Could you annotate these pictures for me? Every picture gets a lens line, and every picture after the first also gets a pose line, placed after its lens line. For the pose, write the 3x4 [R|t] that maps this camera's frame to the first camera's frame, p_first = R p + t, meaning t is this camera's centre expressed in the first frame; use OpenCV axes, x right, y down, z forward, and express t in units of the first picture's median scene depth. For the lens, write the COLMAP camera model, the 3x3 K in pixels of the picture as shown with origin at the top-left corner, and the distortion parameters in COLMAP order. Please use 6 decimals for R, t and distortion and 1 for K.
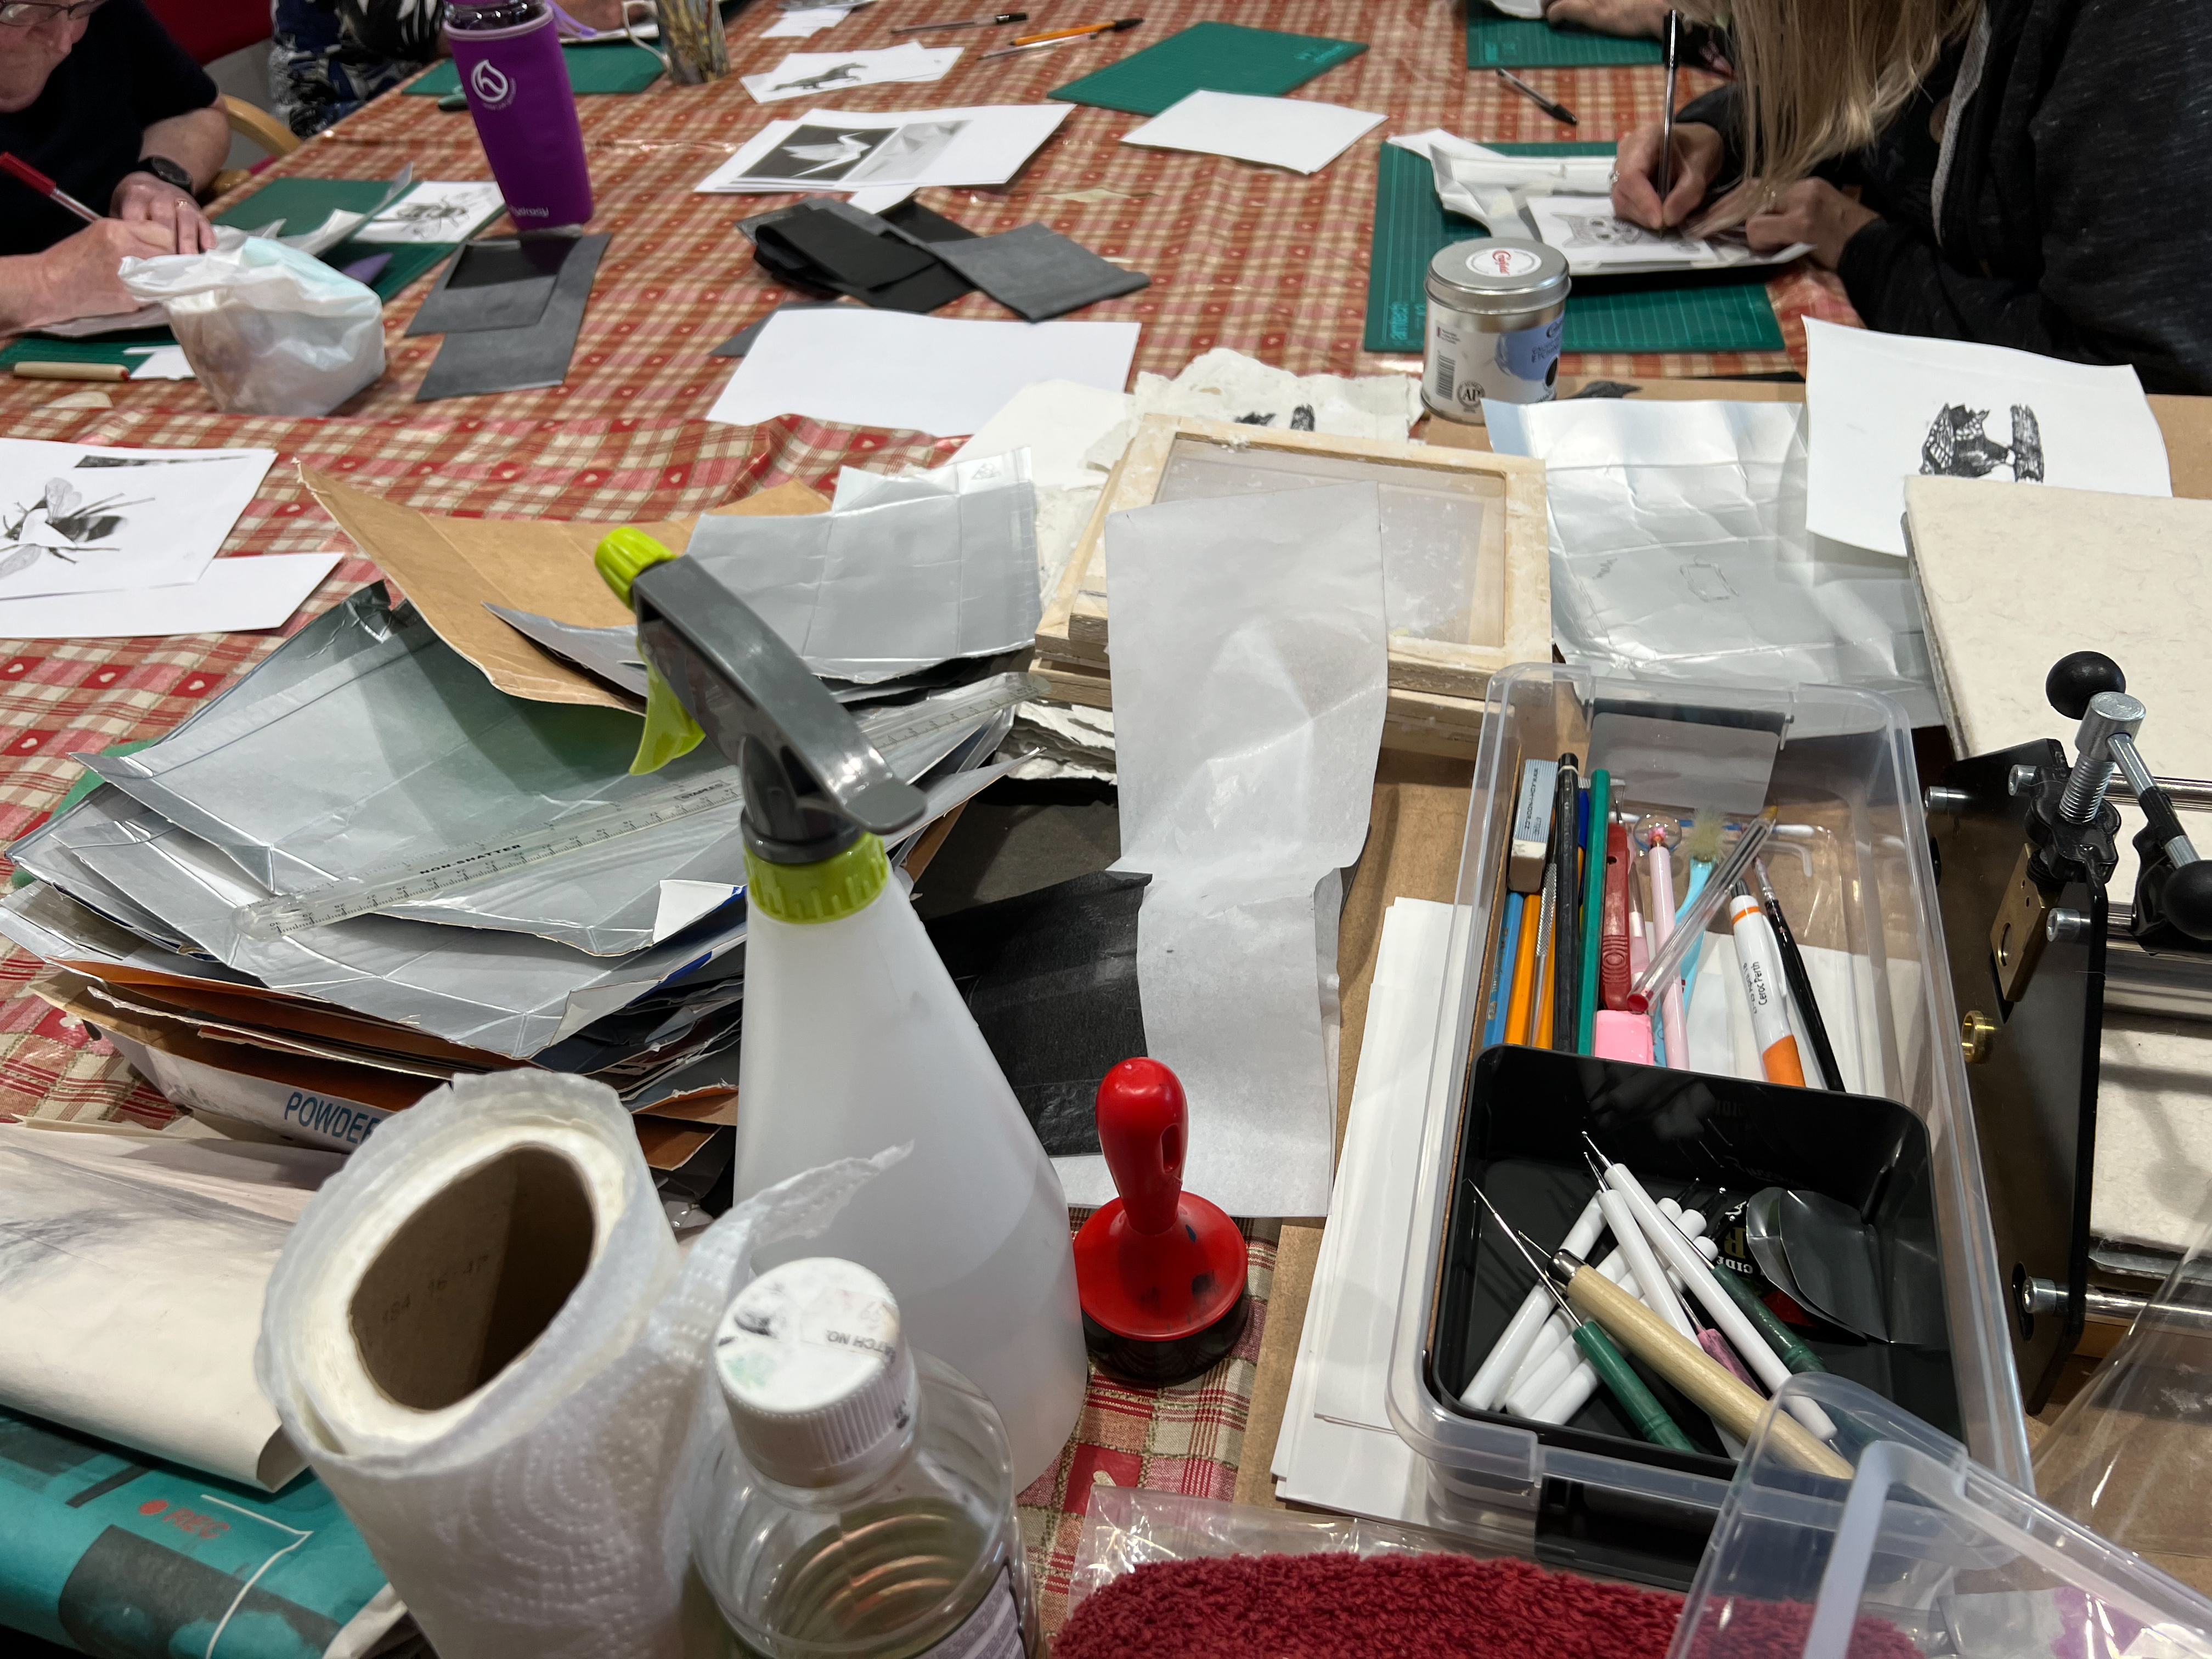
lens RADIAL K [[1715.7, 0, 1106.0], [0, 1715.7, 829.5], [0, 0, 1]] dist [0.005825, -0.009080]
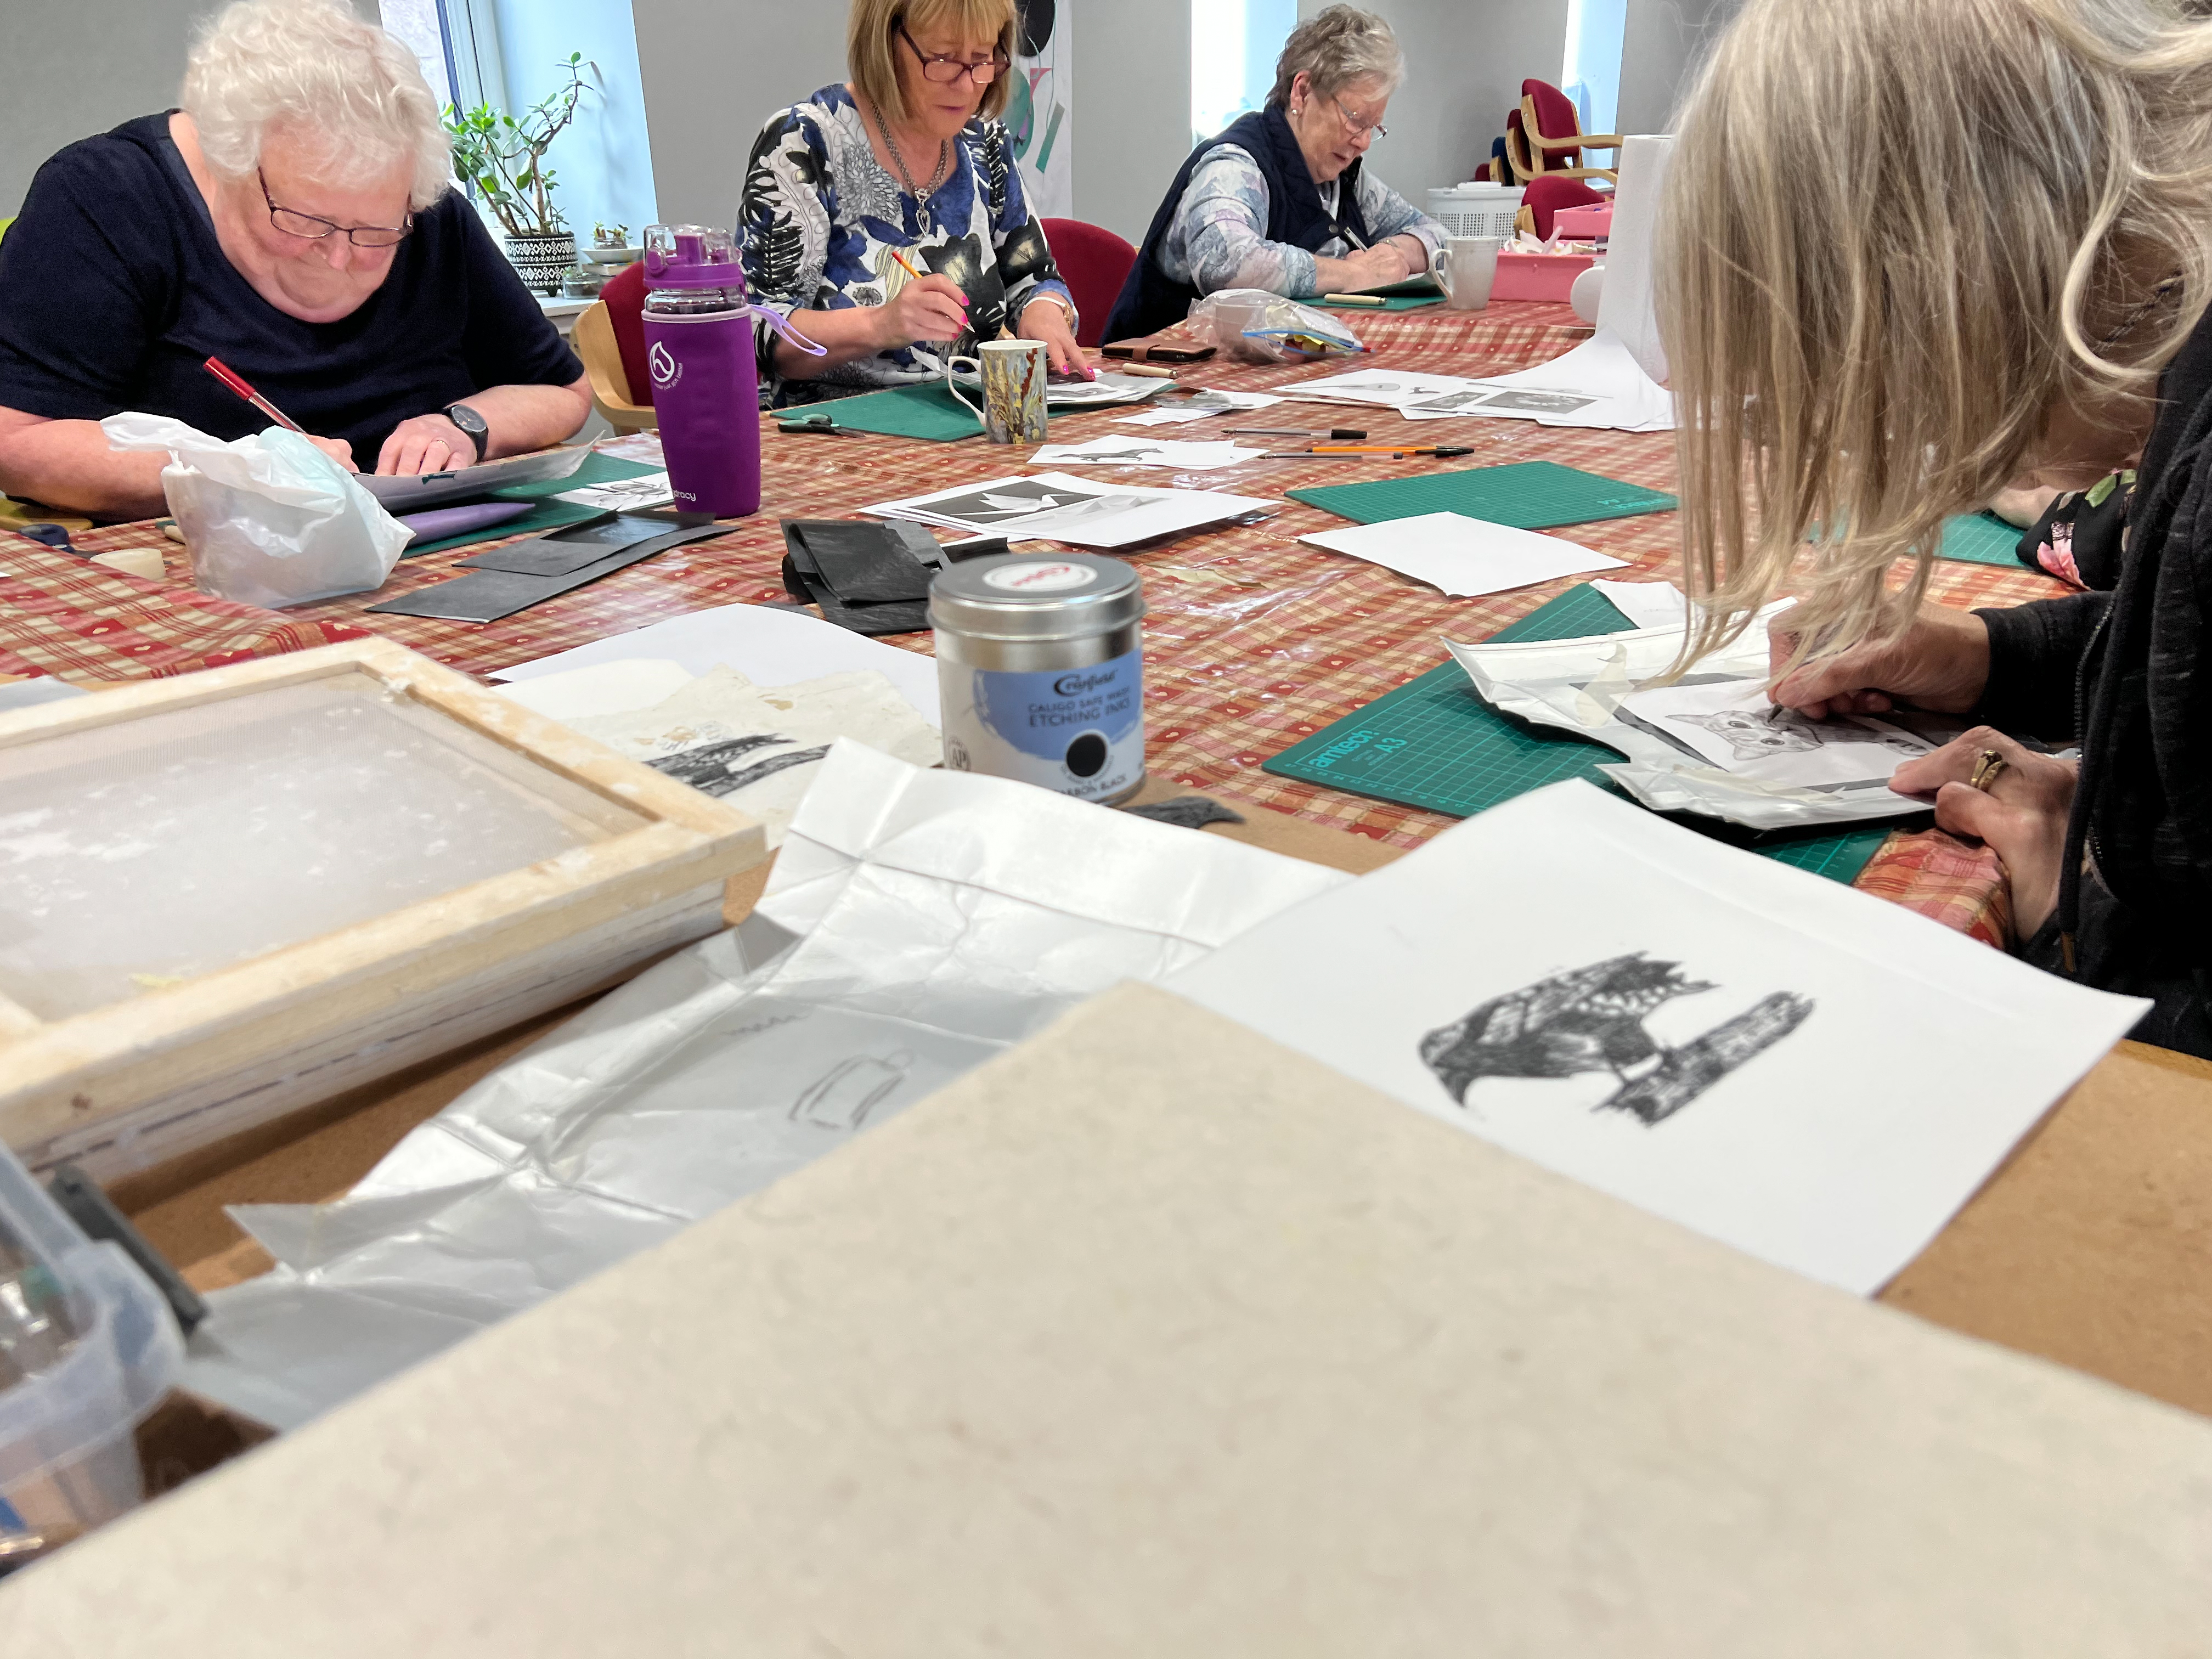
lens RADIAL K [[1715.7, 0, 1106.0], [0, 1715.7, 829.5], [0, 0, 1]] dist [0.005825, -0.009080]
pose [[0.878738, 0.232719, -0.416726, 0.348072], [-0.338105, 0.919759, -0.199318, -0.077702], [0.336903, 0.316046, 0.886911, 0.295917]]
